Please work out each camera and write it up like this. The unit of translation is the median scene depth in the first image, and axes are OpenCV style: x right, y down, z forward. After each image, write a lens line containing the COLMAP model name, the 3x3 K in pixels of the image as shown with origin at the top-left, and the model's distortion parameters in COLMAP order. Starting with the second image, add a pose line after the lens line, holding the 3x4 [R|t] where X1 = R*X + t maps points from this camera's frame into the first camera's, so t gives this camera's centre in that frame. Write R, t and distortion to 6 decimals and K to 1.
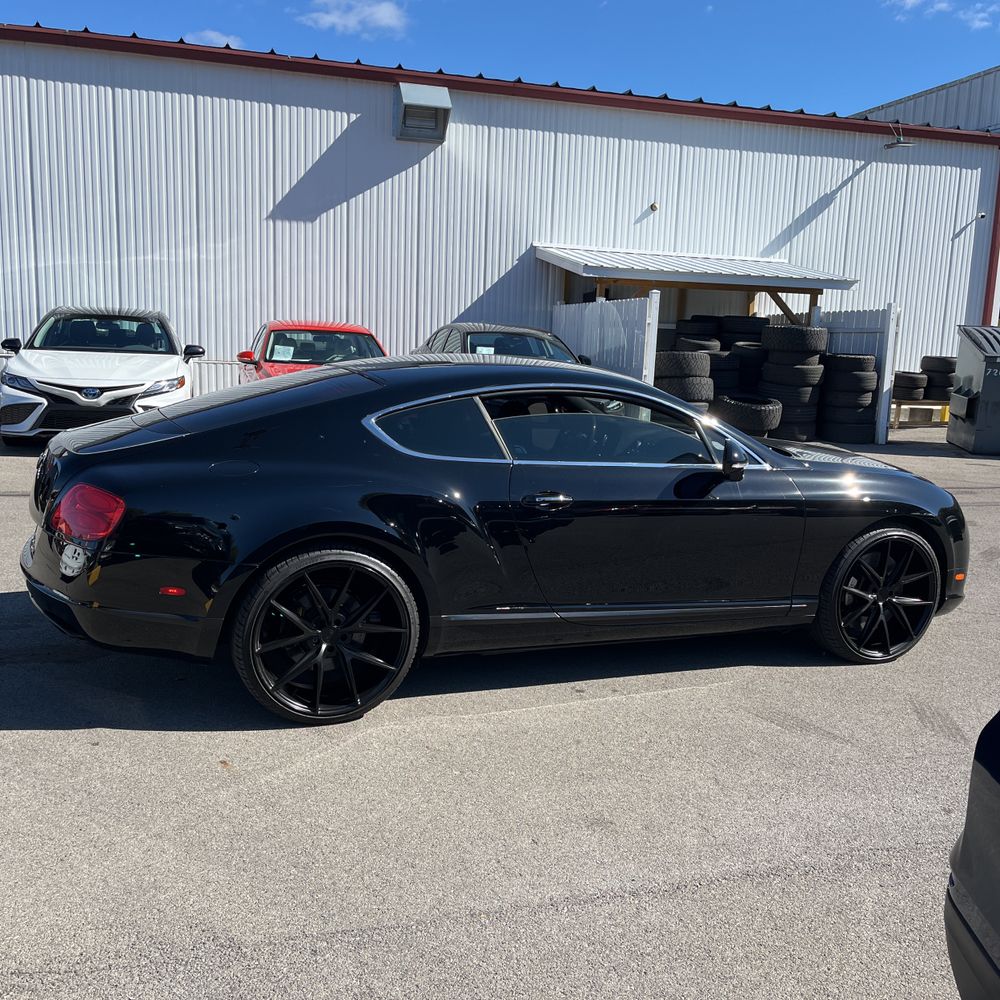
lens RADIAL K [[1009.6, 0, 498.8], [0, 1009.6, 506.8], [0, 0, 1]] dist [0.021783, 0.000000]
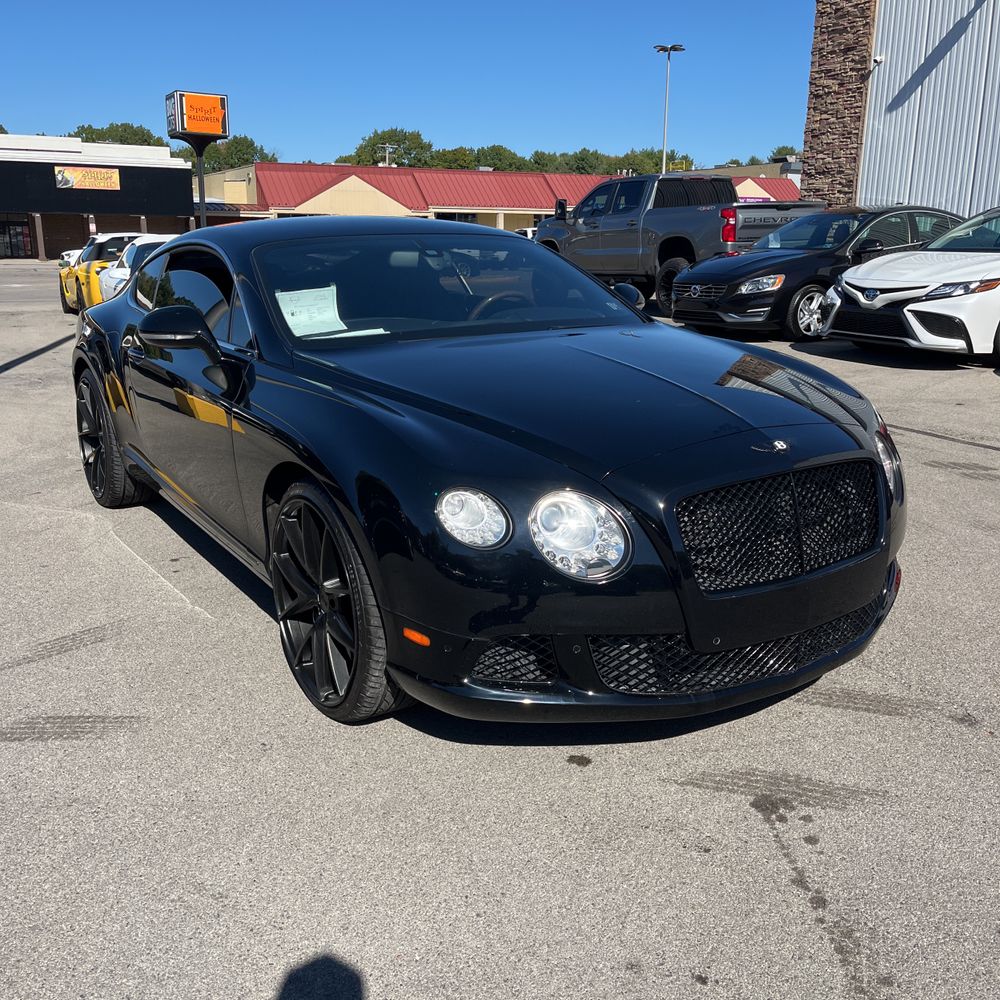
lens RADIAL K [[1009.6, 0, 500.3], [0, 1009.6, 494.5], [0, 0, 1]] dist [0.021783, 0.000000]
pose [[0.184057, 0.205008, -0.961298, 0.334090], [-0.157660, 0.971502, 0.176997, -0.031089], [0.970189, 0.118981, 0.211134, 0.345953]]
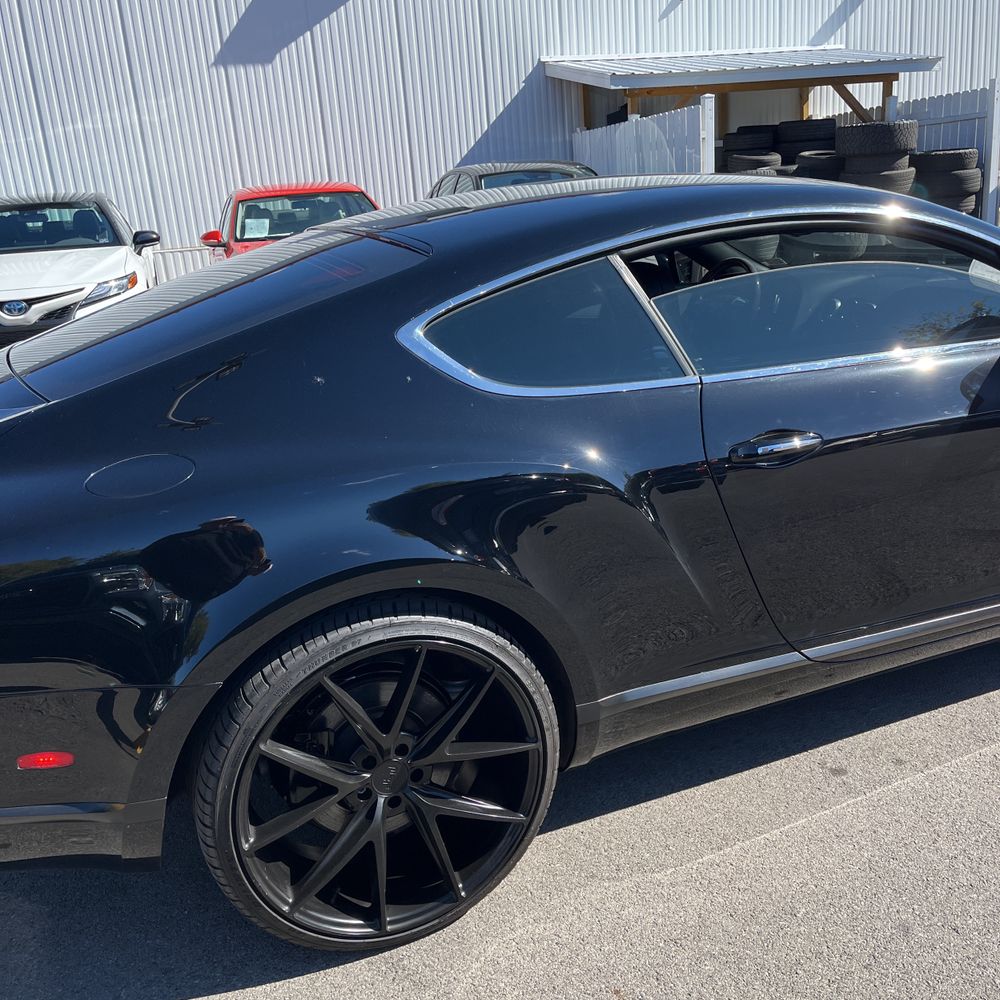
lens RADIAL K [[1009.6, 0, 507.6], [0, 1009.6, 516.0], [0, 0, 1]] dist [0.021783, 0.000000]
pose [[0.993759, -0.110474, -0.015466, -0.024602], [0.111549, 0.983213, 0.144392, -0.018428], [-0.000745, -0.145216, 0.989400, 0.147729]]
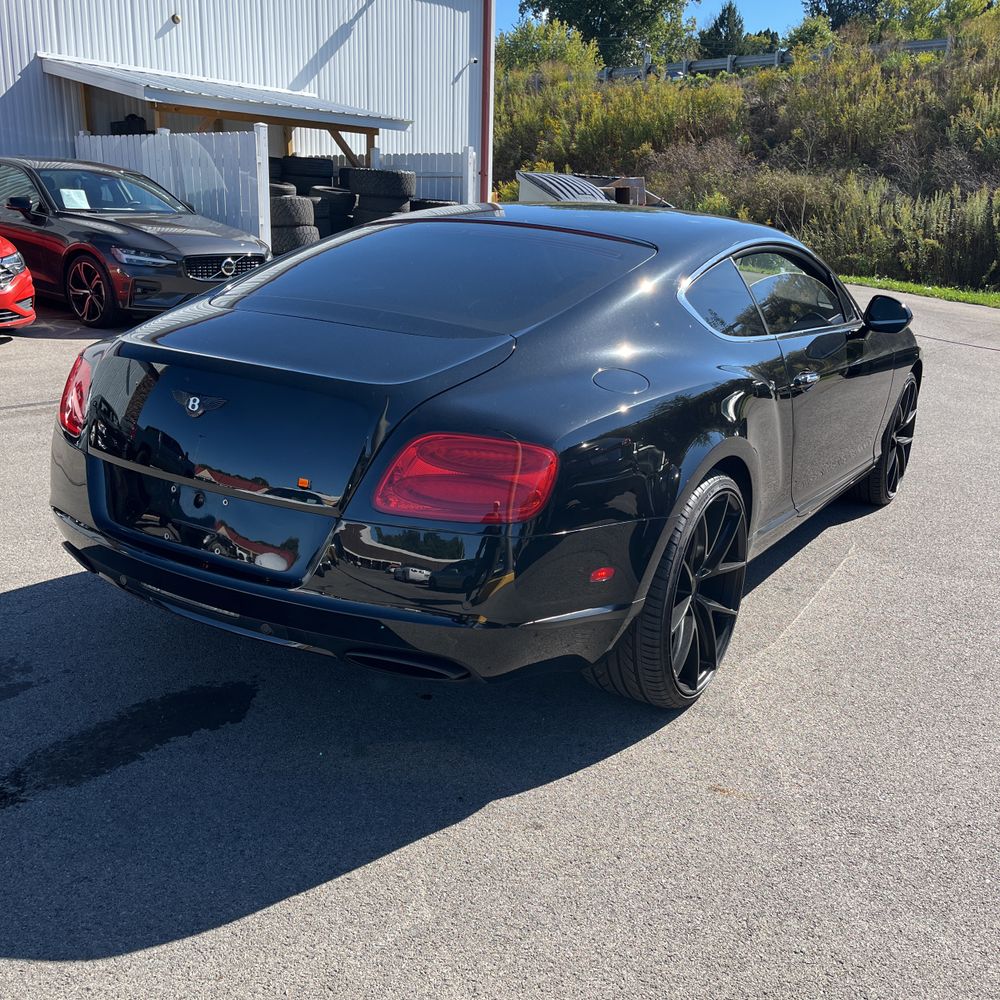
lens RADIAL K [[1009.6, 0, 510.9], [0, 1009.6, 506.0], [0, 0, 1]] dist [0.021783, 0.000000]
pose [[0.812448, -0.171677, 0.557186, -0.193711], [0.089347, 0.981038, 0.171994, -0.021228], [-0.576148, -0.089953, 0.812381, 0.132580]]
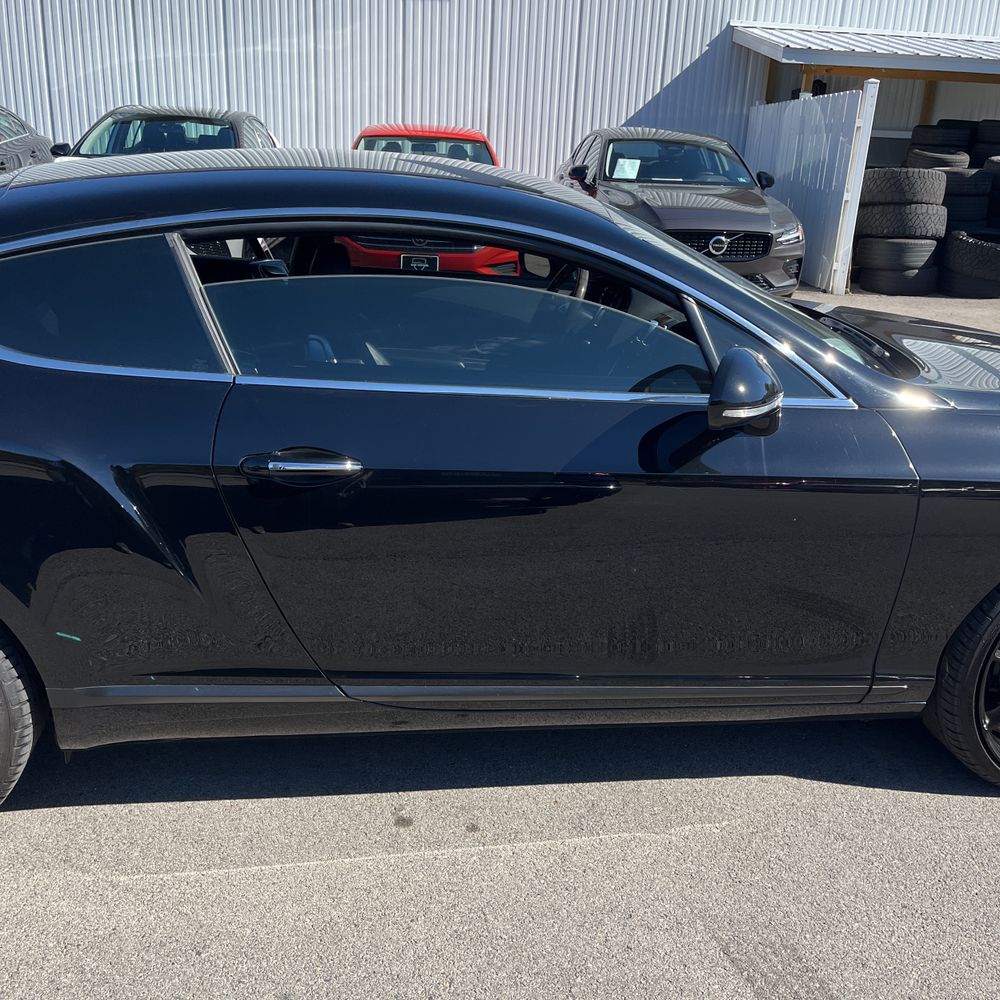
lens RADIAL K [[1009.6, 0, 494.1], [0, 1009.6, 517.6], [0, 0, 1]] dist [0.021783, 0.000000]
pose [[0.971507, 0.085486, -0.221058, 0.072201], [-0.045559, 0.982651, 0.179781, -0.021446], [0.232591, -0.164587, 0.958547, 0.170059]]
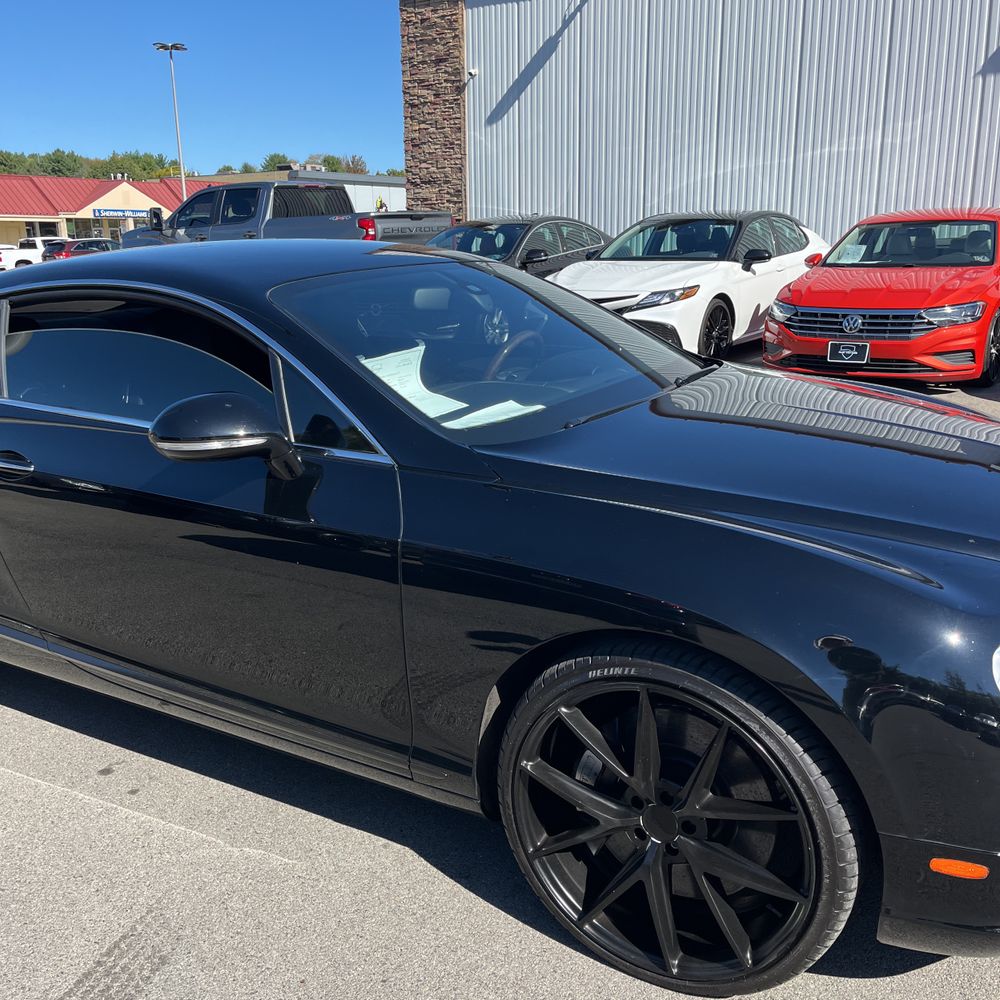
lens RADIAL K [[1009.6, 0, 517.3], [0, 1009.6, 501.8], [0, 0, 1]] dist [0.021783, 0.000000]
pose [[0.616992, 0.150189, -0.772505, 0.222413], [-0.092052, 0.988655, 0.118692, -0.026040], [0.781567, -0.002122, 0.623818, 0.255830]]
